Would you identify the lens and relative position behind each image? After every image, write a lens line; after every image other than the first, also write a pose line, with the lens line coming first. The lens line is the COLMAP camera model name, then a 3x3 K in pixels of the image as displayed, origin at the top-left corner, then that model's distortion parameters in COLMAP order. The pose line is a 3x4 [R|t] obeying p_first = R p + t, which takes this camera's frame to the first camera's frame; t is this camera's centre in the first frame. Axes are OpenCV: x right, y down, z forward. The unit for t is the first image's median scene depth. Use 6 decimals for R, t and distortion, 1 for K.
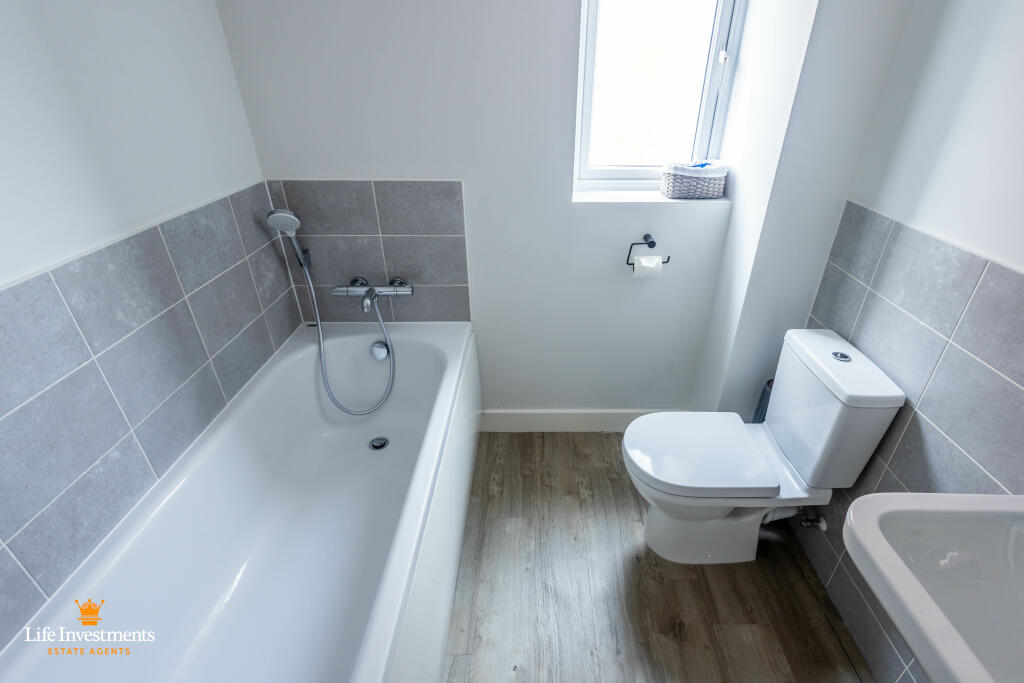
lens RADIAL K [[486.0, 0, 534.7], [0, 486.0, 339.6], [0, 0, 1]] dist [-0.001506, -0.000020]
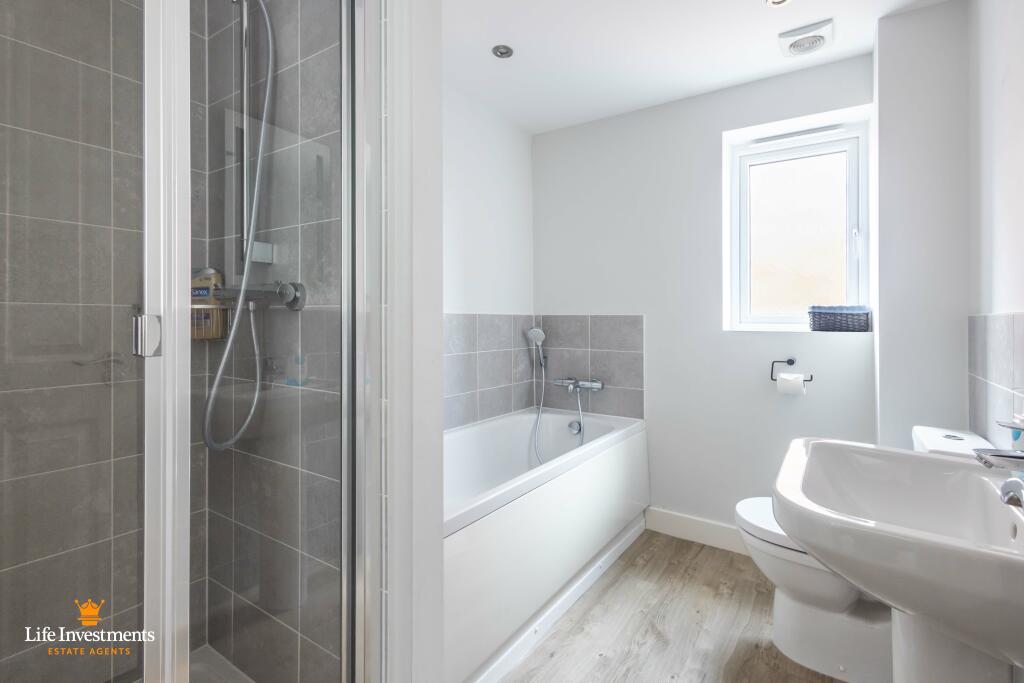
lens RADIAL K [[480.3, 0, 513.5], [0, 480.3, 319.2], [0, 0, 1]] dist [0.001704, 0.000037]
pose [[0.823348, -0.006854, -0.567495, 0.356414], [-0.274711, 0.870168, -0.409073, 0.398638], [0.496620, 0.492707, 0.714569, -0.265568]]
